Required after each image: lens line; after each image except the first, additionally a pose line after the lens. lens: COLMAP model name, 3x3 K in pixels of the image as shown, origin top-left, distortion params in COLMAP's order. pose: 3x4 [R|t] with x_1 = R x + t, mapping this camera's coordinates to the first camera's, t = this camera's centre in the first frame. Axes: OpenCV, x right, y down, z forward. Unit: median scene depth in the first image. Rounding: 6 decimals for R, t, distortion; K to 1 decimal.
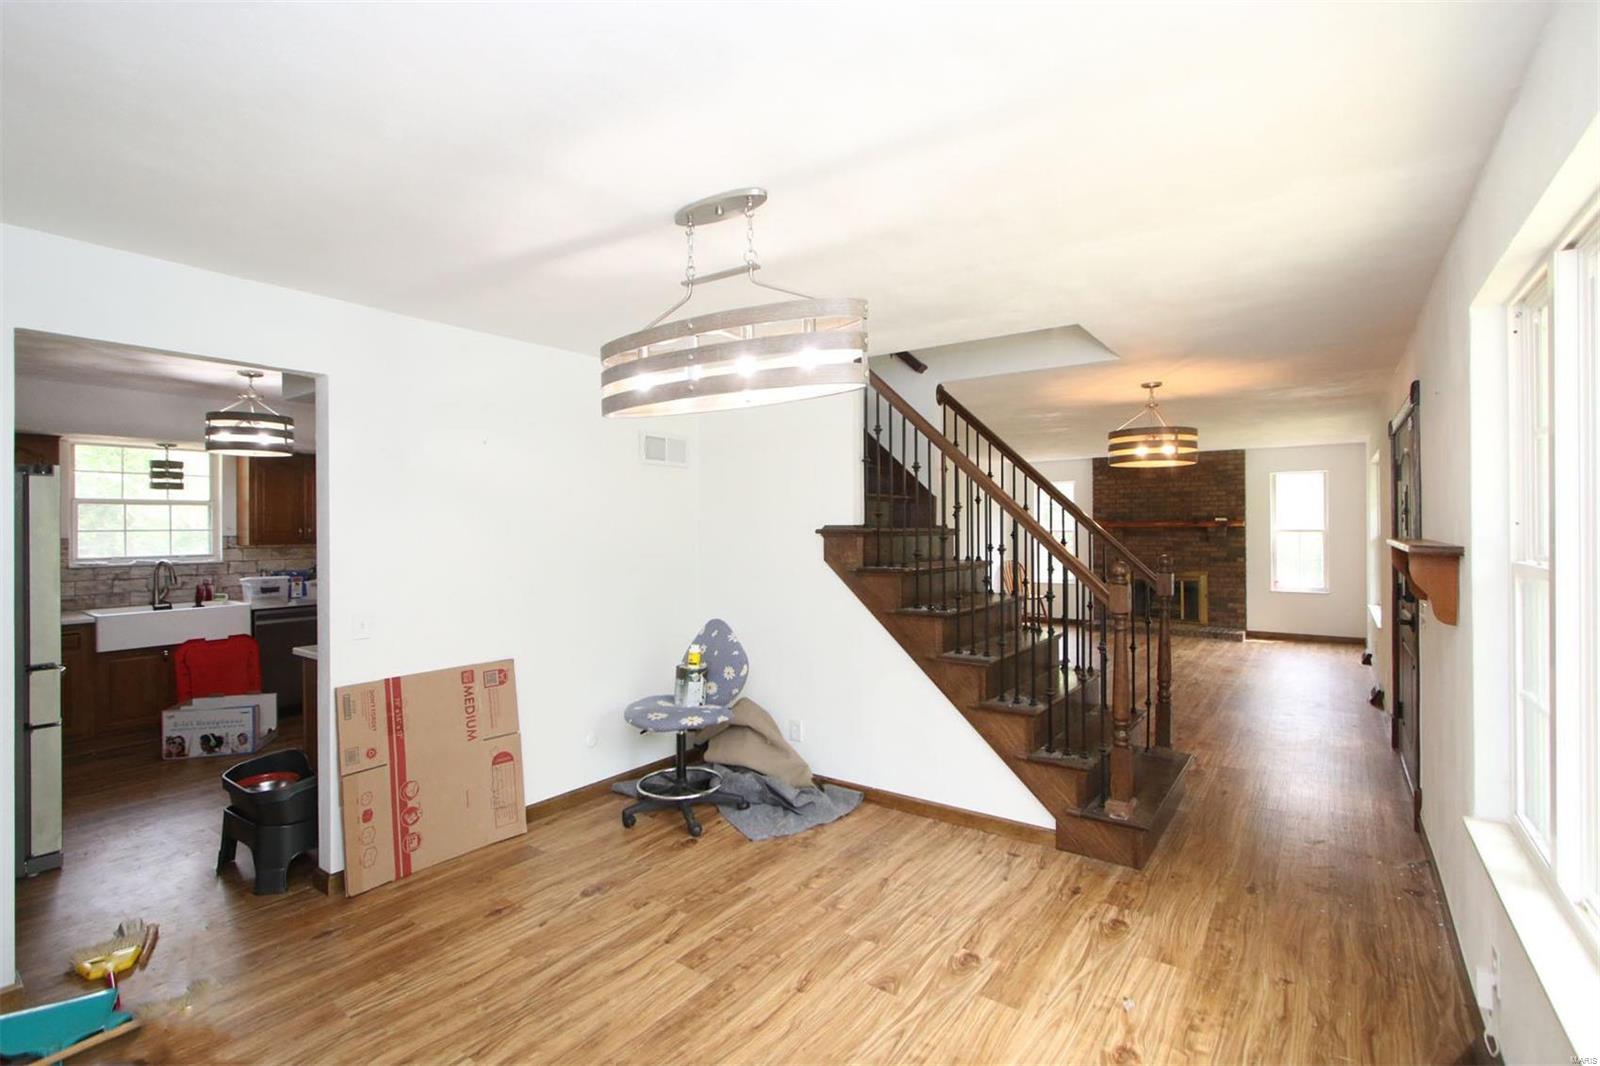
lens RADIAL K [[744.8, 0, 791.9], [0, 744.8, 532.5], [0, 0, 1]] dist [-0.001317, -0.000530]
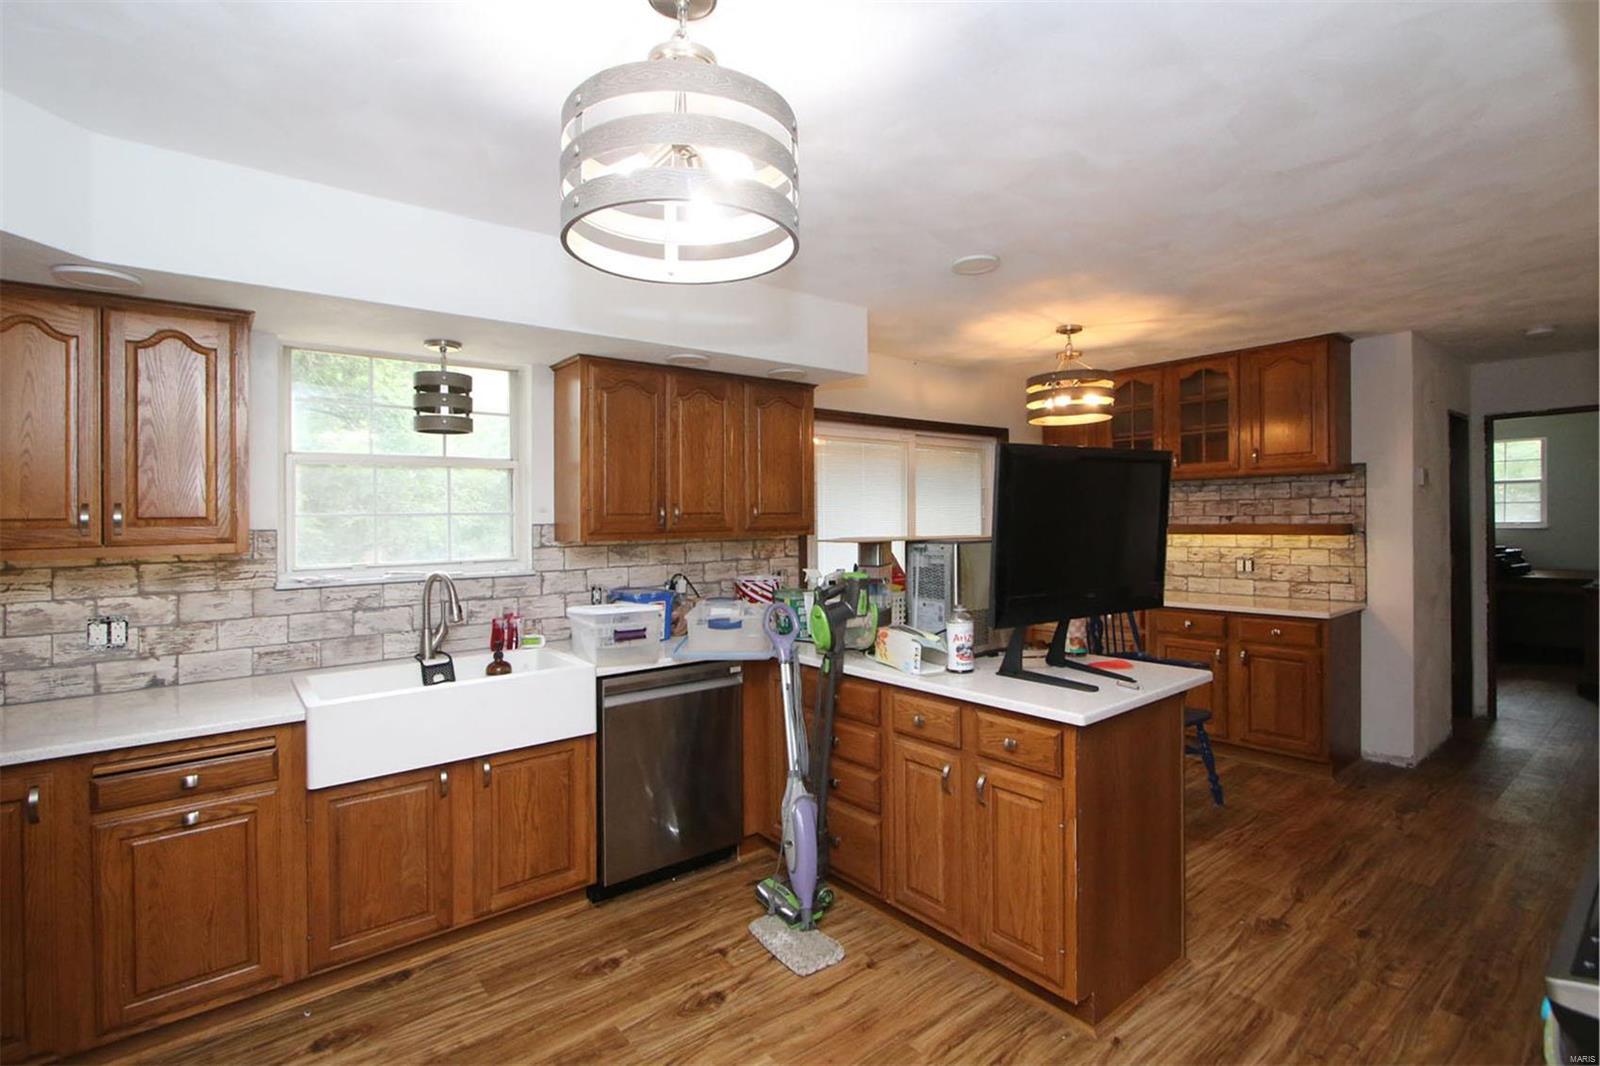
lens RADIAL K [[744.8, 0, 791.9], [0, 744.8, 532.5], [0, 0, 1]] dist [-0.001317, -0.000530]
pose [[0.966837, -0.006497, -0.255312, -0.444803], [0.007185, 0.999973, 0.001759, 0.011005], [0.255294, -0.003535, 0.966857, 0.526817]]
